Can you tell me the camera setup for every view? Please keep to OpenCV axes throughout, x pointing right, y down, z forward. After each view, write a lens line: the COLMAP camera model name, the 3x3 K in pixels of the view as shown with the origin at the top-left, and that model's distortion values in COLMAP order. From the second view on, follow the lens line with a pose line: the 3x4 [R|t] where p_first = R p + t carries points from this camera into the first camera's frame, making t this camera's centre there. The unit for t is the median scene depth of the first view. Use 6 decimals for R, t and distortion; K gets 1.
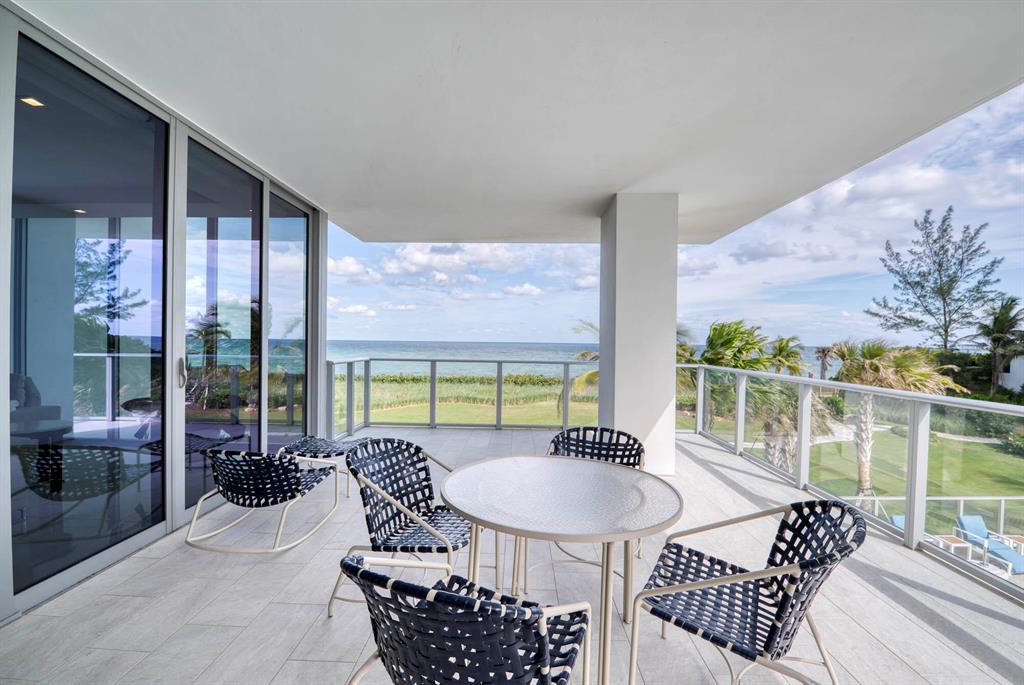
lens RADIAL K [[440.5, 0, 512.0], [0, 440.5, 342.5], [0, 0, 1]] dist [-0.002716, -0.010810]
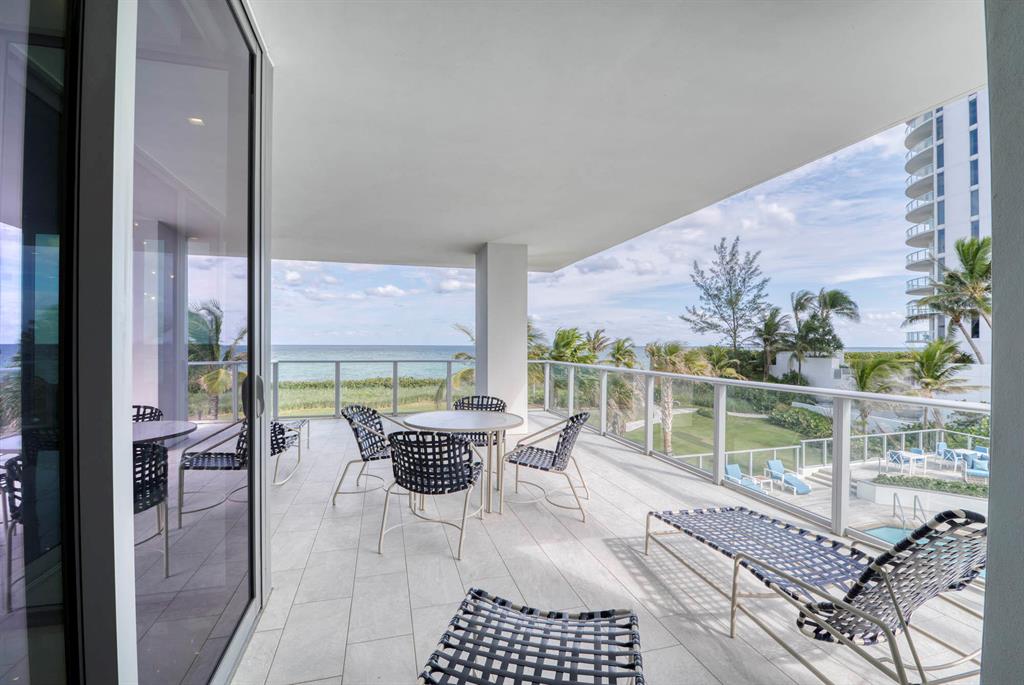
lens RADIAL K [[440.5, 0, 512.0], [0, 440.5, 342.5], [0, 0, 1]] dist [-0.002716, -0.010810]
pose [[0.955531, -0.007862, 0.294785, -0.015307], [0.009430, 0.999948, -0.003901, -0.000271], [-0.294739, 0.006508, 0.955556, -0.053752]]
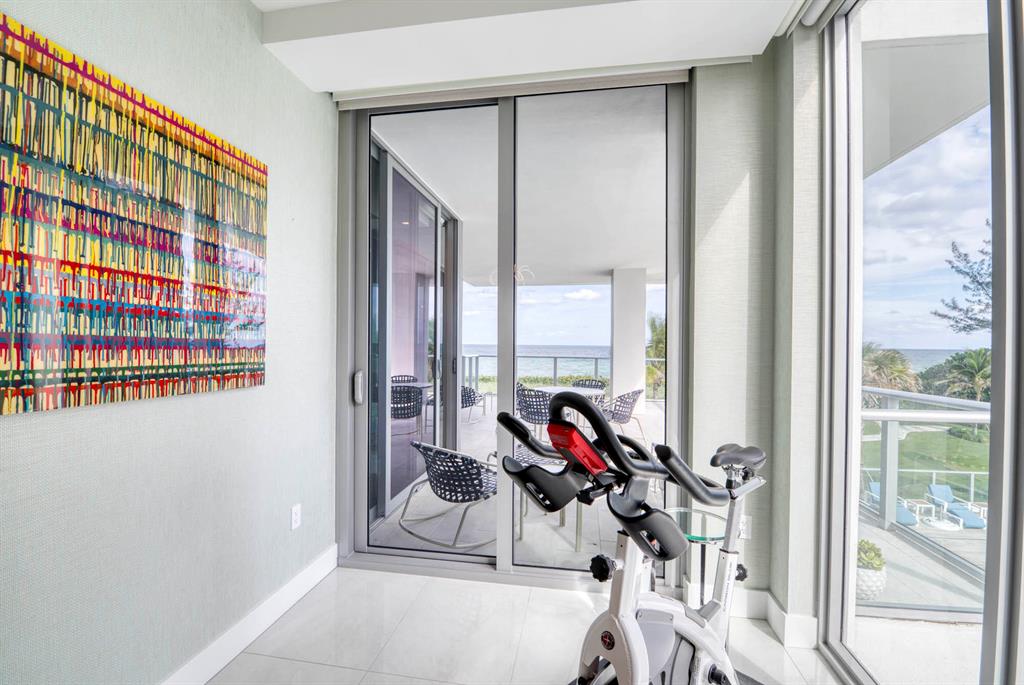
lens RADIAL K [[440.5, 0, 512.0], [0, 440.5, 342.5], [0, 0, 1]] dist [-0.002716, -0.010810]
pose [[0.989731, -0.003633, -0.142900, 0.009137], [0.002573, 0.999968, -0.007601, 0.000047], [0.142923, 0.007155, 0.989708, -0.128992]]
